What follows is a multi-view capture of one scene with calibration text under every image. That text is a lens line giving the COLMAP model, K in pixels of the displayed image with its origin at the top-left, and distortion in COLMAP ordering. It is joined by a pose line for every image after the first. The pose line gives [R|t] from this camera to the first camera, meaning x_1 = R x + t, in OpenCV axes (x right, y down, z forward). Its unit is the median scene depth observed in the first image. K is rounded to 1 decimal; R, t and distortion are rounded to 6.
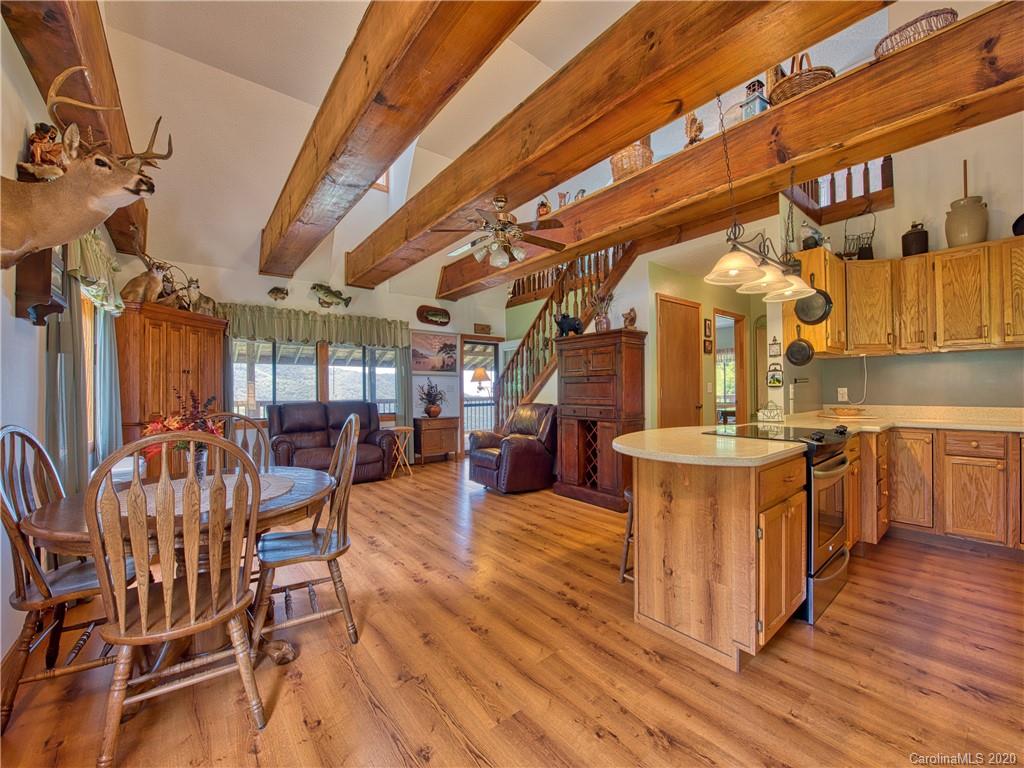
lens RADIAL K [[404.9, 0, 511.6], [0, 404.9, 385.3], [0, 0, 1]] dist [-0.018761, -0.000968]
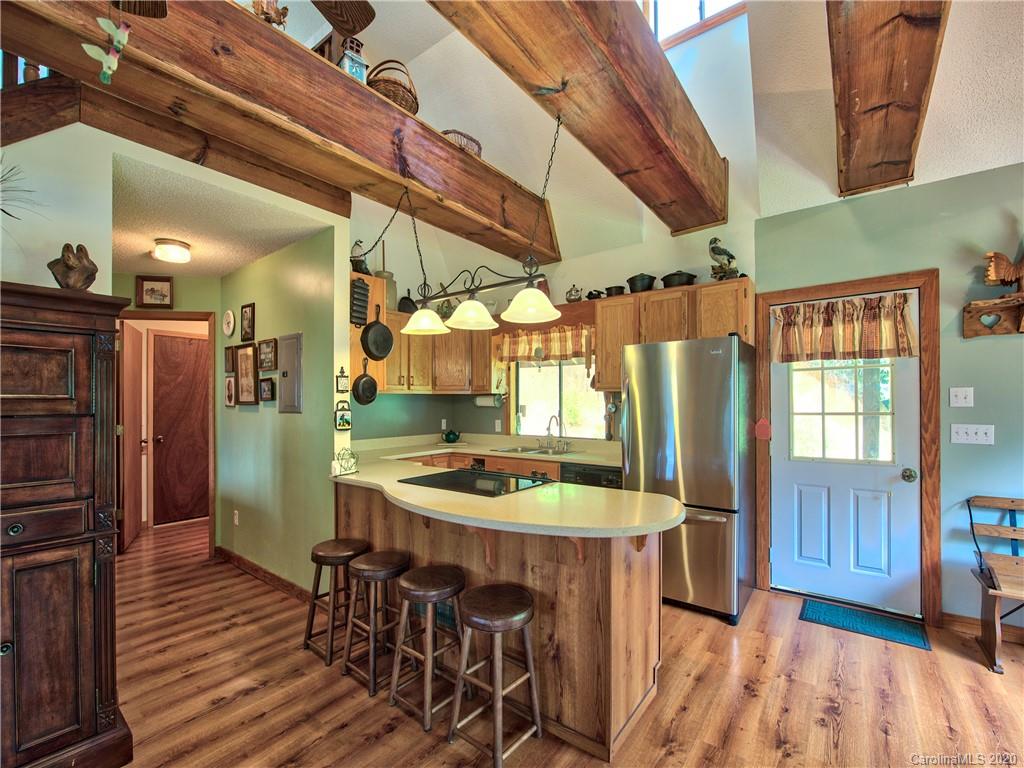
lens RADIAL K [[444.3, 0, 515.9], [0, 444.3, 401.9], [0, 0, 1]] dist [-0.018129, -0.000675]
pose [[-0.242676, 0.013100, 0.970019, -0.286851], [-0.001573, 0.999902, -0.013897, -0.040727], [-0.970106, -0.004899, -0.242632, 0.885328]]
